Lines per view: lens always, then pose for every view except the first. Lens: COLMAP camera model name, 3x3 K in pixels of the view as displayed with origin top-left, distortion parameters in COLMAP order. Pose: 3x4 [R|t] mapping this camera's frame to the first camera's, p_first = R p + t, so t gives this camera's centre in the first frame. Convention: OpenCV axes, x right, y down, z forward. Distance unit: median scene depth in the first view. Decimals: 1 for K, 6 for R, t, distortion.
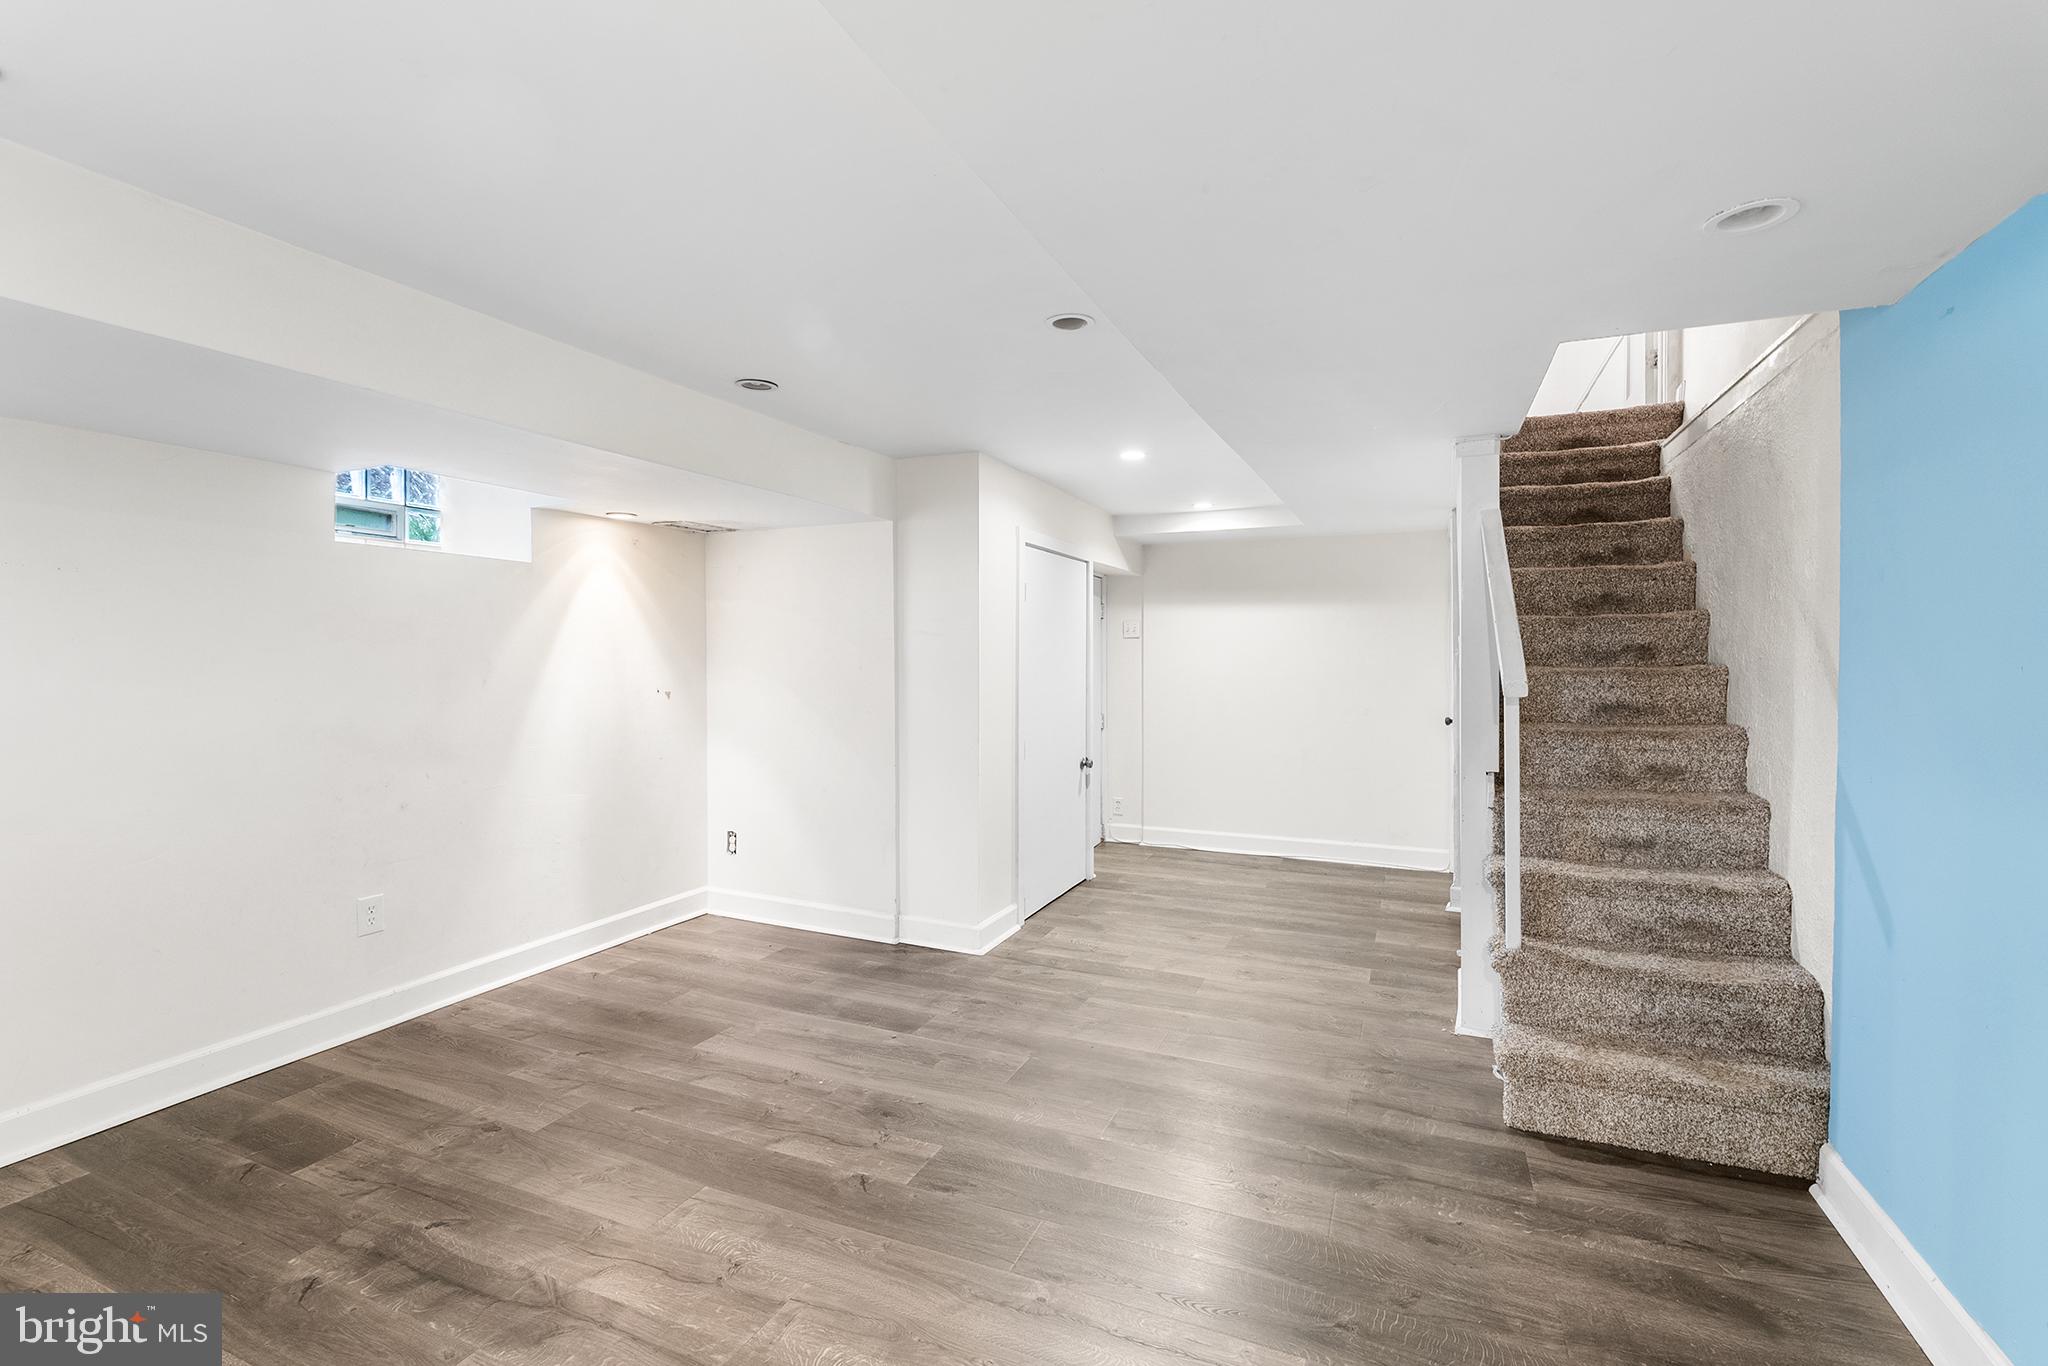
lens RADIAL K [[921.1, 0, 1024.1], [0, 921.1, 675.6], [0, 0, 1]] dist [-0.006054, 0.000608]
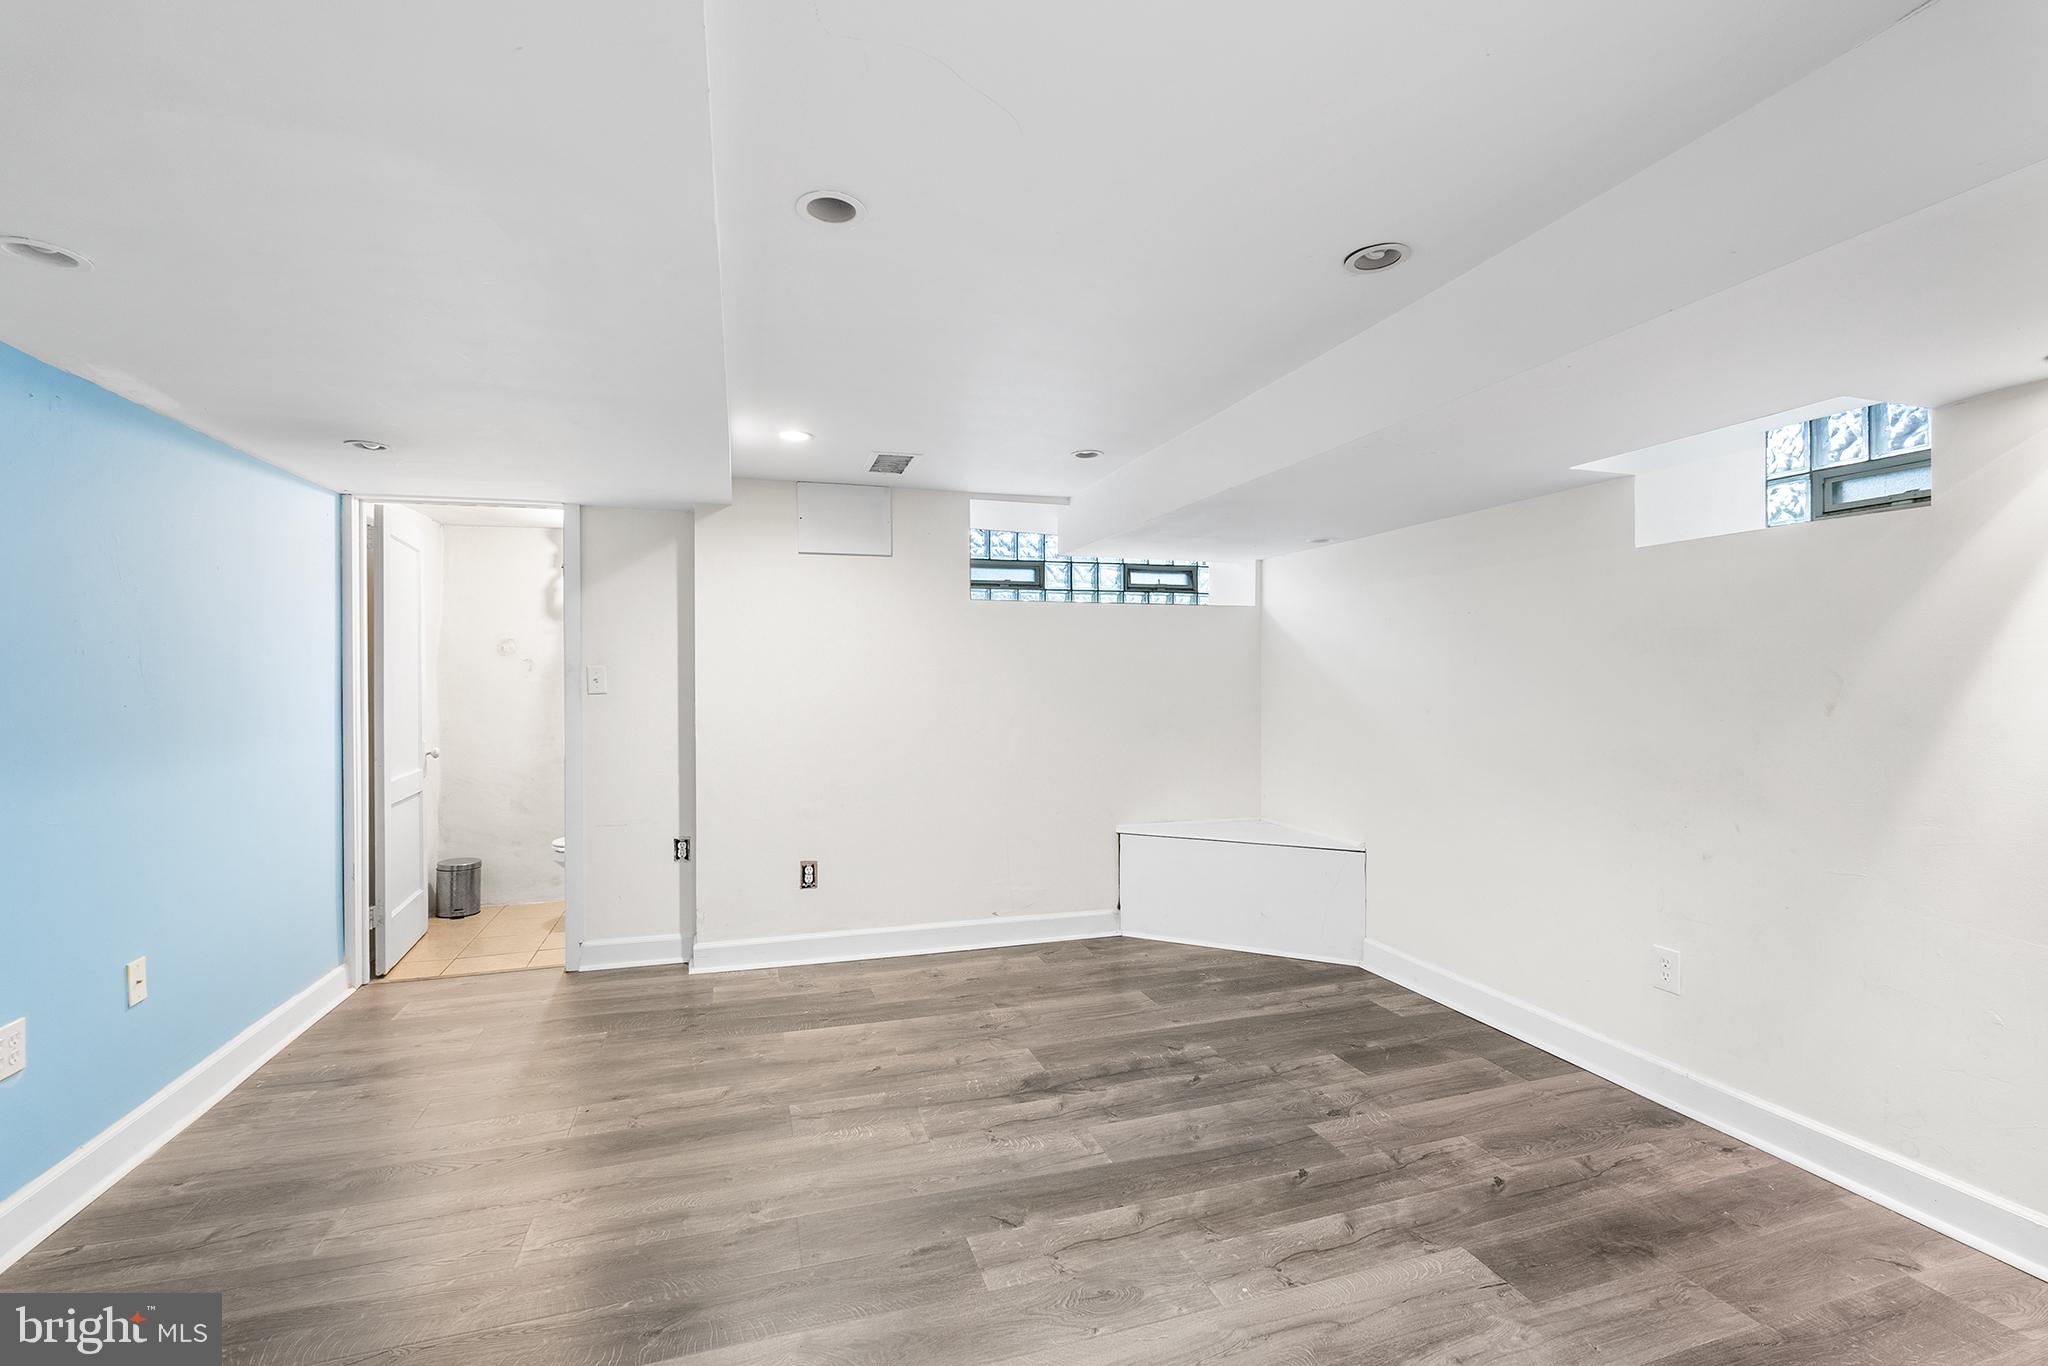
lens RADIAL K [[921.1, 0, 1027.9], [0, 921.1, 680.4], [0, 0, 1]] dist [-0.006054, 0.000608]
pose [[-0.757561, 0.002493, -0.652759, 0.385183], [-0.013532, 0.999718, 0.019523, -0.025990], [0.652624, 0.023623, -0.757314, 1.551263]]
